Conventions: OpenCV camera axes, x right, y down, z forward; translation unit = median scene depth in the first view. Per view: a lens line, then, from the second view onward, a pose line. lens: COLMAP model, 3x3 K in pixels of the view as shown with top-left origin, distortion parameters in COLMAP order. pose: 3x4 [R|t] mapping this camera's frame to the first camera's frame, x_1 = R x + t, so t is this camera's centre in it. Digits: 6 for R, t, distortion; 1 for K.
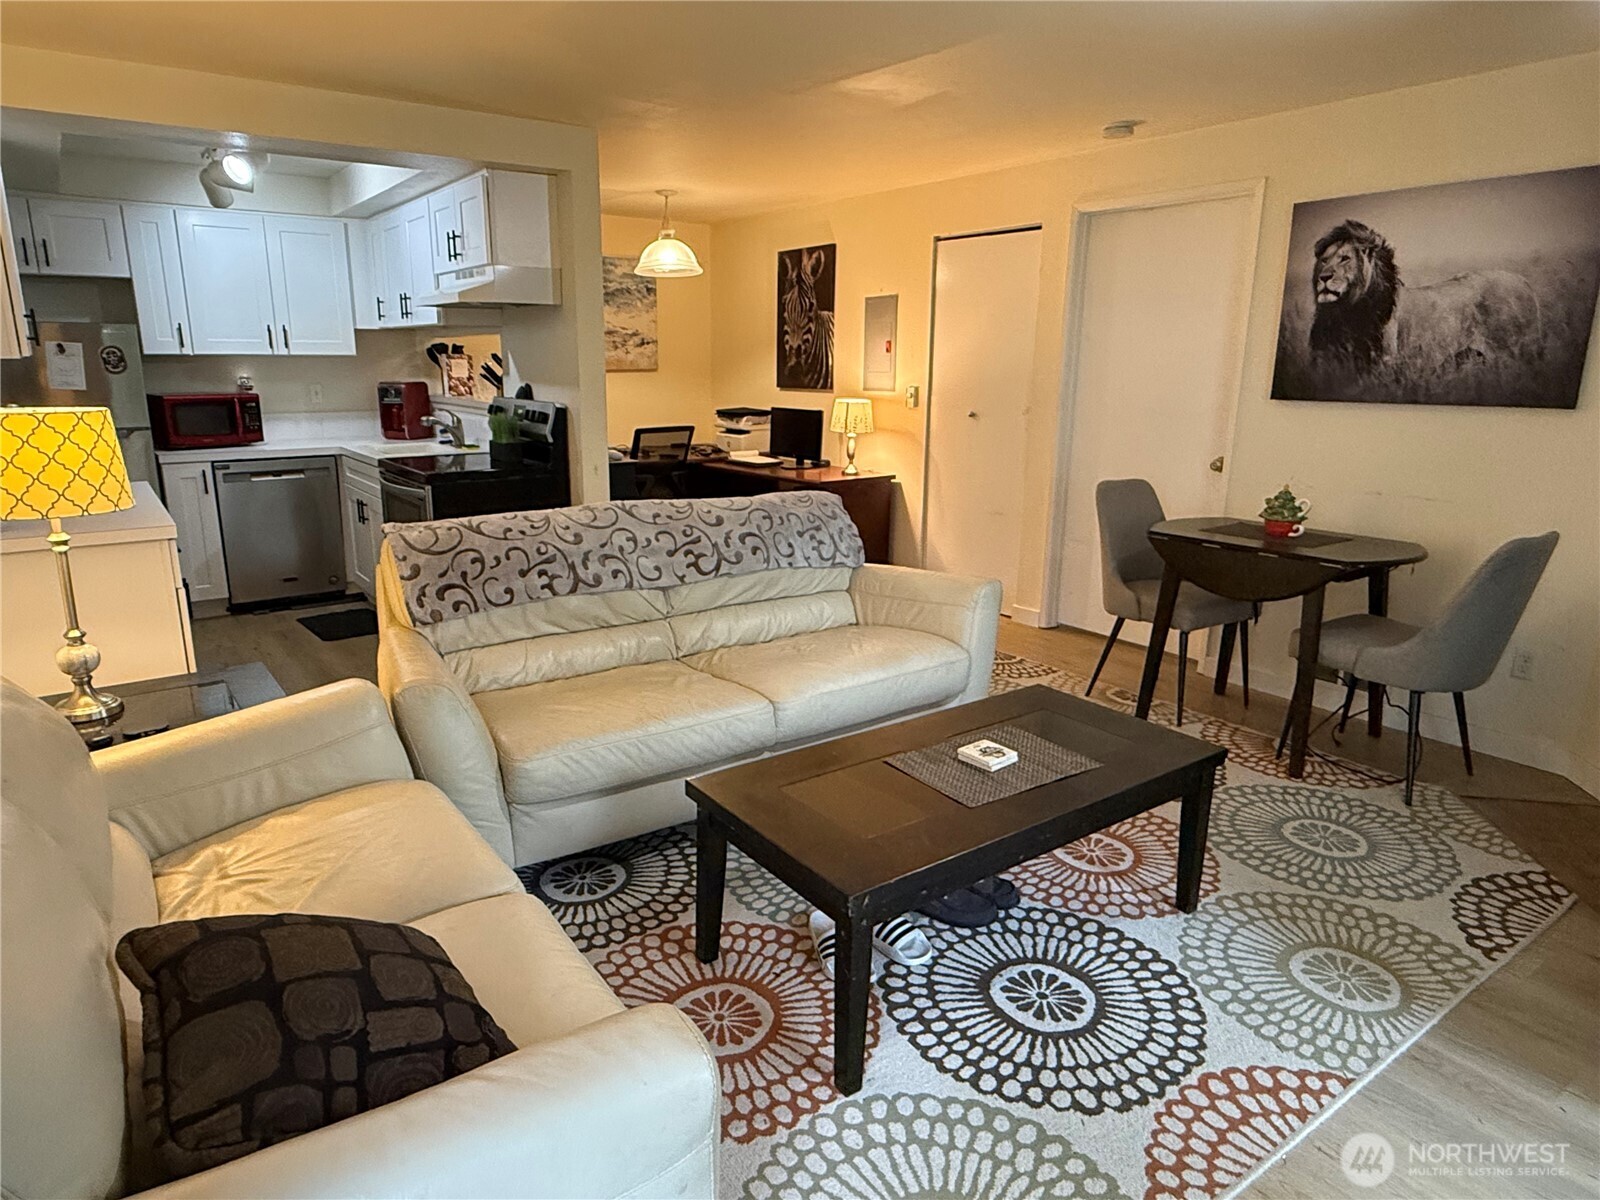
lens RADIAL K [[986.0, 0, 778.4], [0, 986.0, 605.2], [0, 0, 1]] dist [-0.004950, 0.005038]
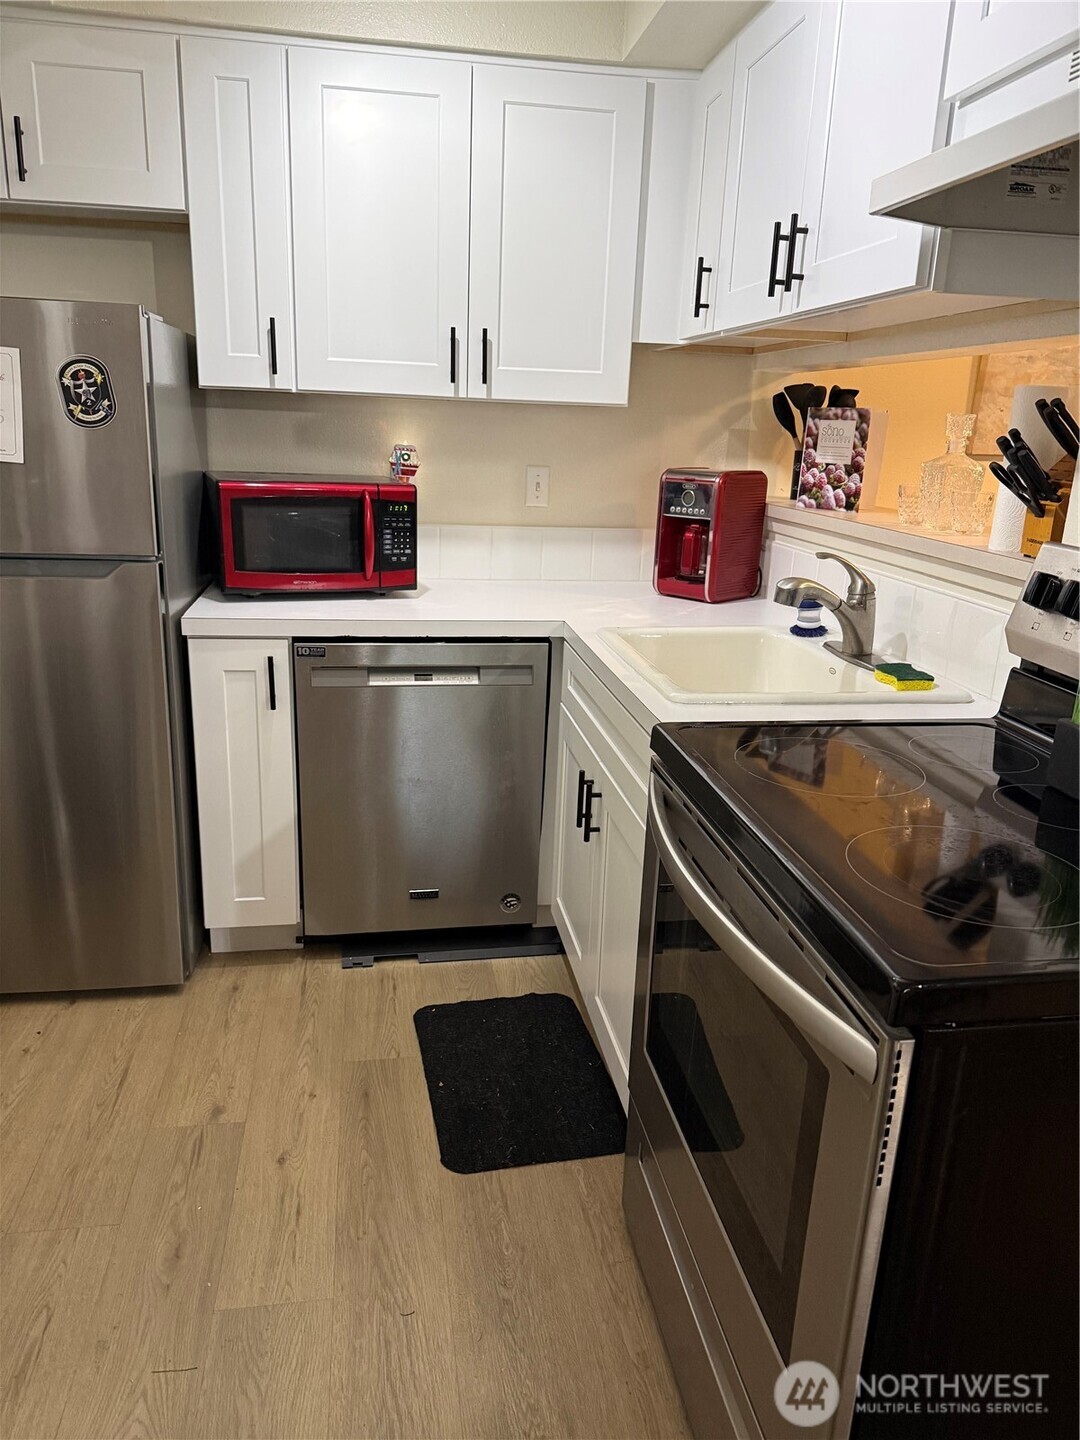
lens RADIAL K [[1014.4, 0, 533.6], [0, 1014.4, 724.8], [0, 0, 1]] dist [0.093015, -0.120723]
pose [[0.892971, 0.152322, -0.423557, -0.379937], [-0.138910, 0.988327, 0.062569, -0.205135], [0.428143, 0.002964, 0.903706, 0.862614]]
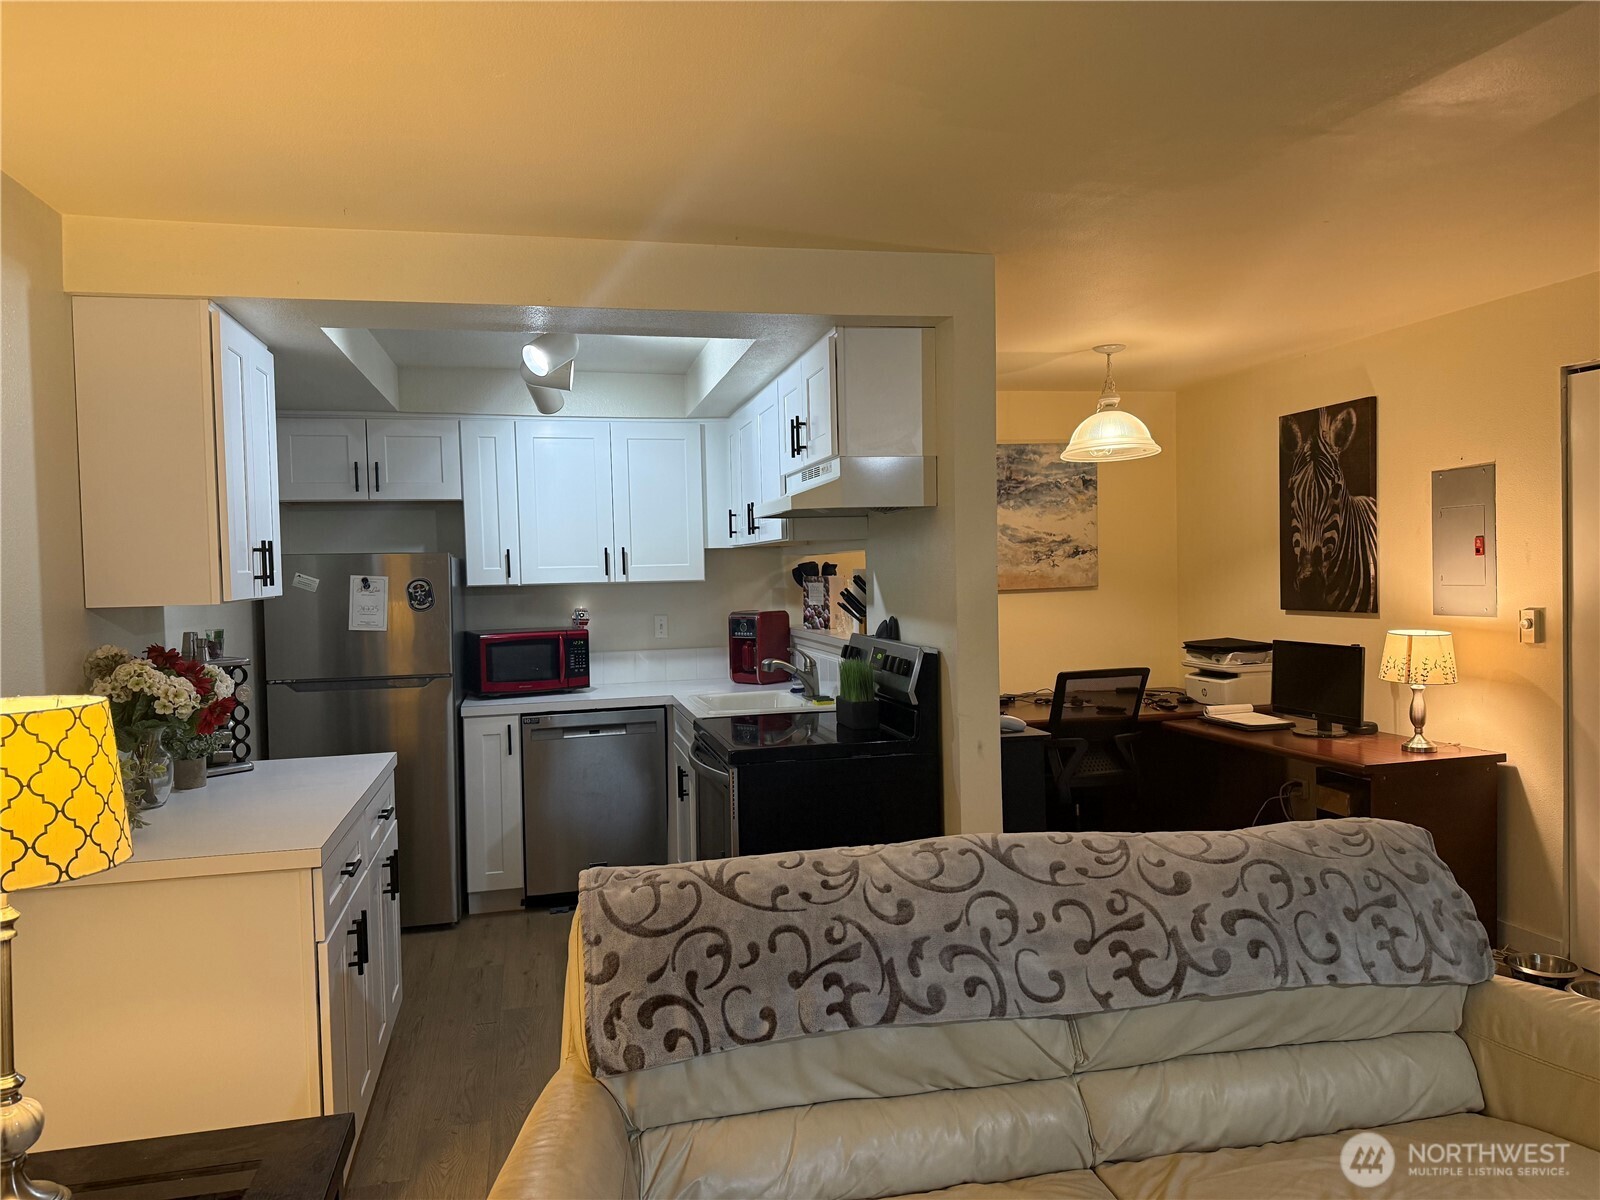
lens RADIAL K [[1127.1, 0, 798.8], [0, 1127.1, 602.9], [0, 0, 1]] dist [0.093015, -0.120723]
pose [[0.923535, -0.016263, -0.383169, -0.011363], [-0.065193, 0.977902, -0.198638, -0.088955], [0.377933, 0.208429, 0.902067, 0.313329]]
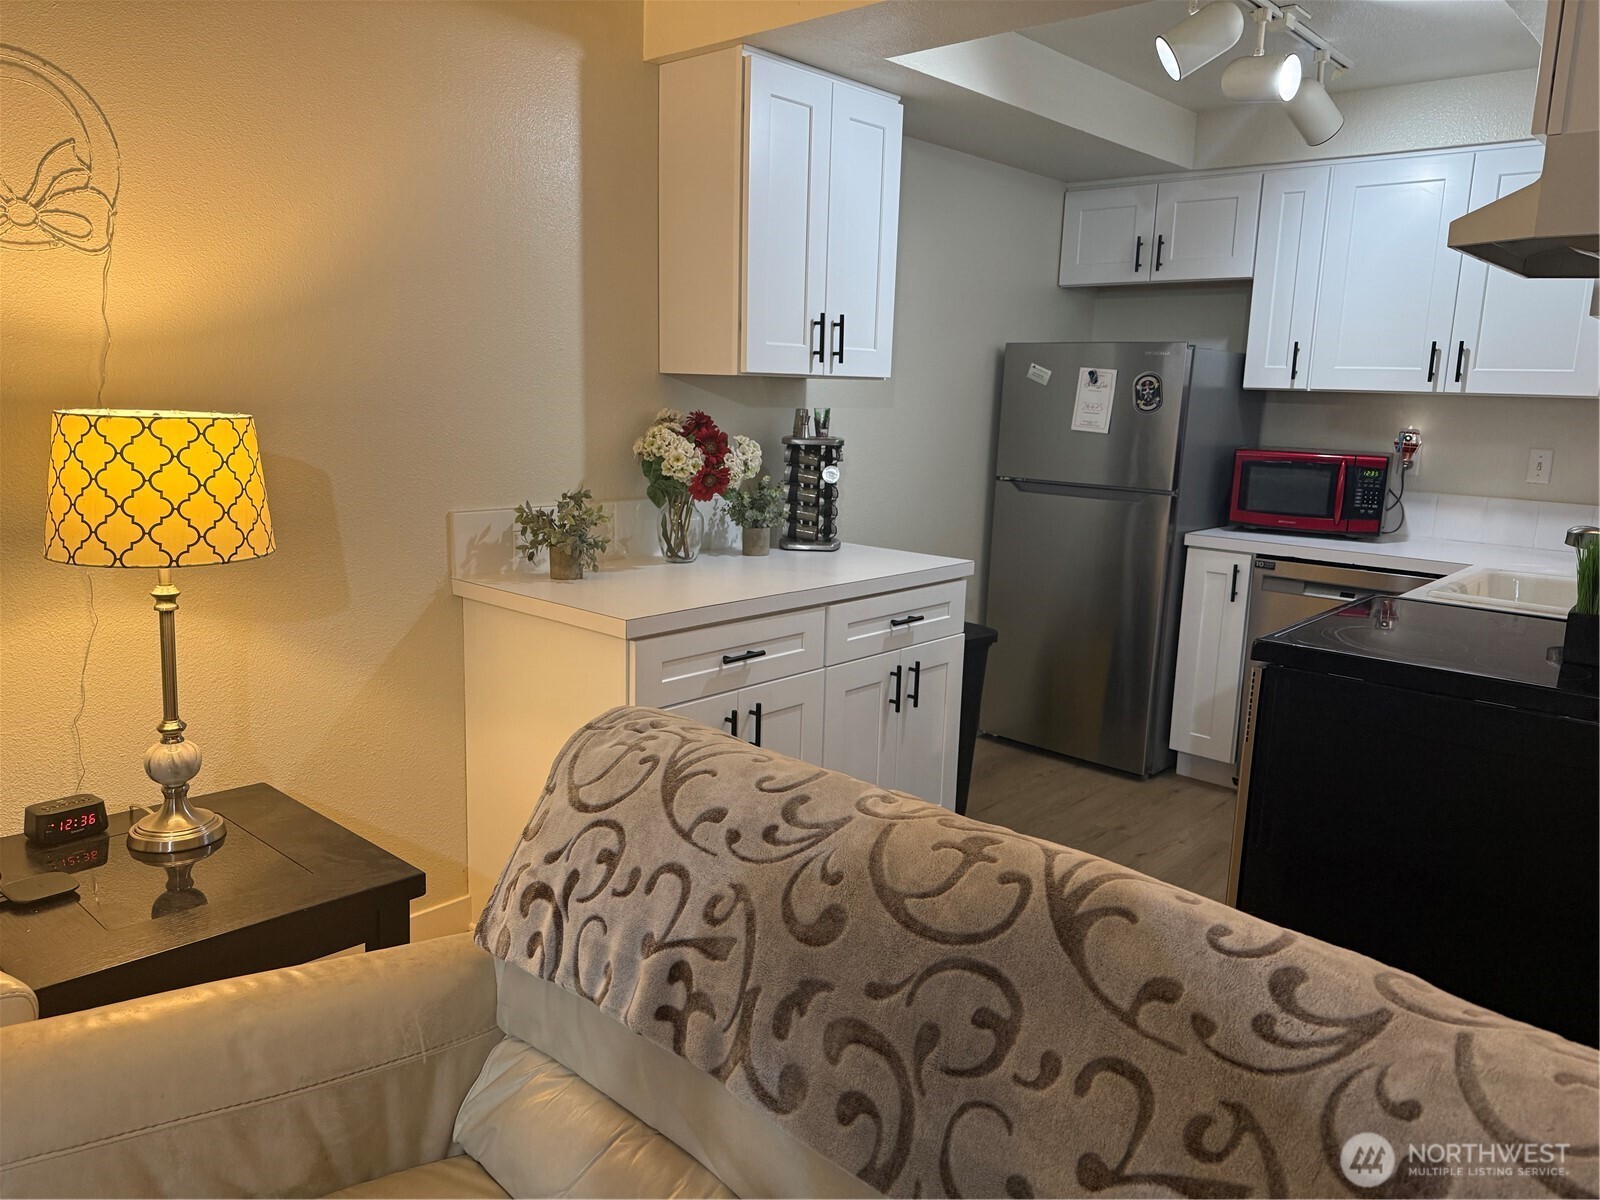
lens RADIAL K [[1127.1, 0, 792.8], [0, 1127.1, 591.4], [0, 0, 1]] dist [0.093015, -0.120723]
pose [[0.215801, 0.175731, -0.960494, 0.098484], [-0.269560, 0.956167, 0.114376, -0.172359], [0.938492, 0.234228, 0.253712, 0.733142]]
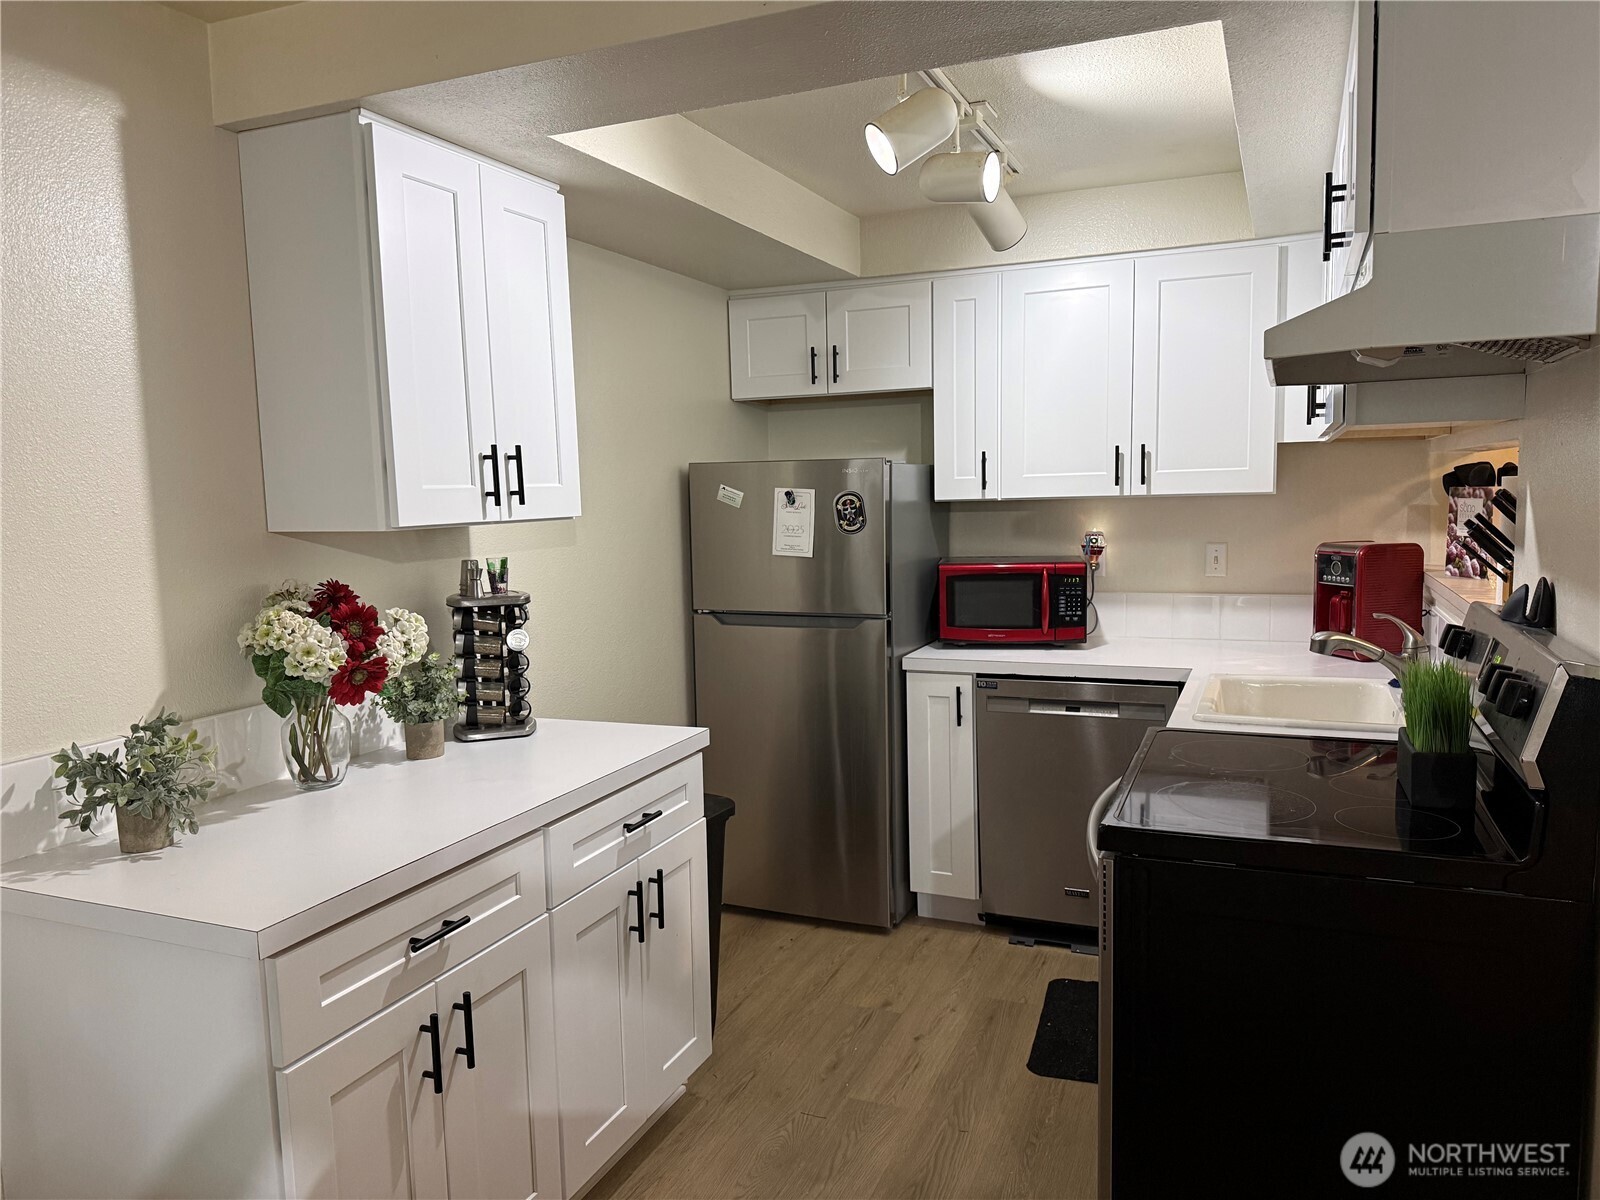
lens RADIAL K [[1127.1, 0, 796.9], [0, 1127.1, 602.6], [0, 0, 1]] dist [0.093015, -0.120723]
pose [[0.522703, 0.067443, -0.849843, -0.067184], [-0.182807, 0.982545, -0.034463, -0.197321], [0.832684, 0.173371, 0.525908, 0.733358]]
